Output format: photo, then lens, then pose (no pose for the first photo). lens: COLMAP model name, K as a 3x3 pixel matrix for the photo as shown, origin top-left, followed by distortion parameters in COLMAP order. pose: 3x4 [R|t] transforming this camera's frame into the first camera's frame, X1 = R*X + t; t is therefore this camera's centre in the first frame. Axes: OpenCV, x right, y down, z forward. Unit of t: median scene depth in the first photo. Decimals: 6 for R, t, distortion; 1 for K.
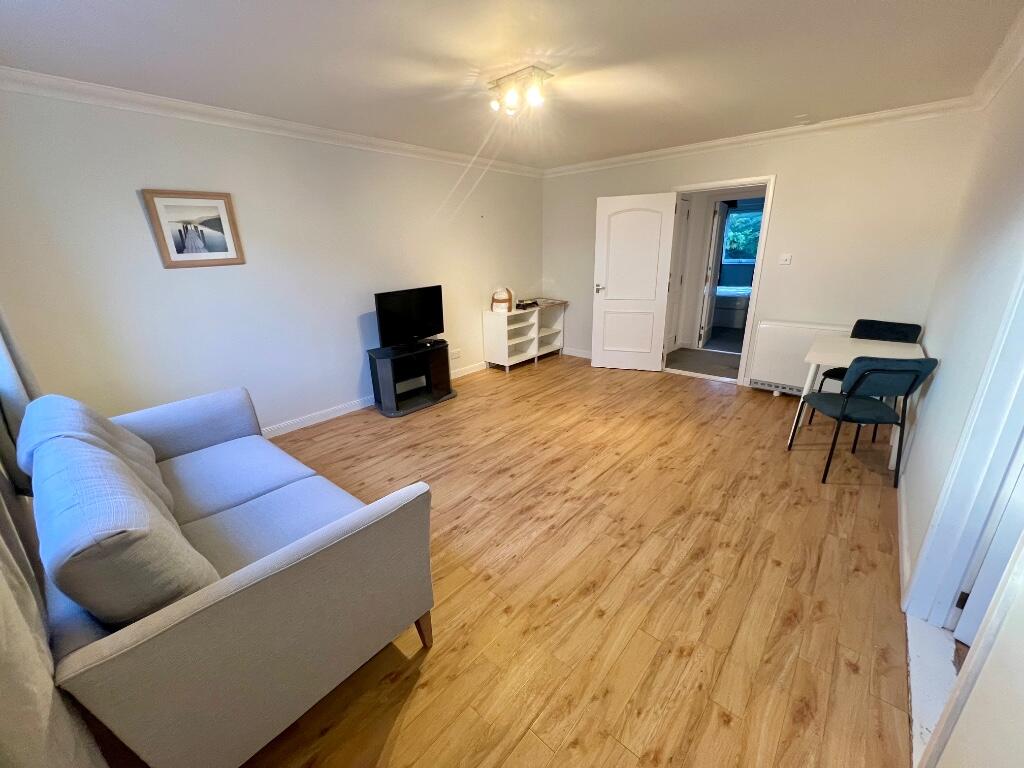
lens RADIAL K [[408.4, 0, 510.7], [0, 408.4, 385.4], [0, 0, 1]] dist [0.001390, 0.000040]
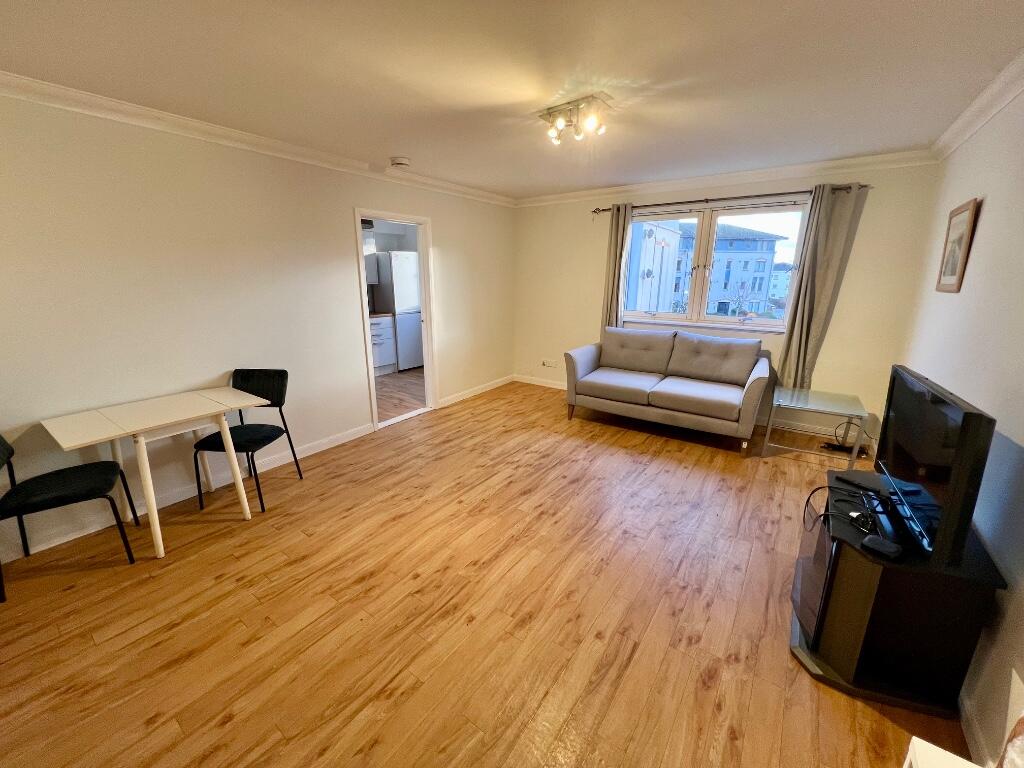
lens RADIAL K [[408.4, 0, 512.6], [0, 408.4, 385.2], [0, 0, 1]] dist [0.001390, 0.000040]
pose [[-0.994580, 0.047839, -0.092317, 0.234579], [-0.012271, 0.827656, 0.561102, -0.607730], [0.103249, 0.559194, -0.822582, 1.745725]]
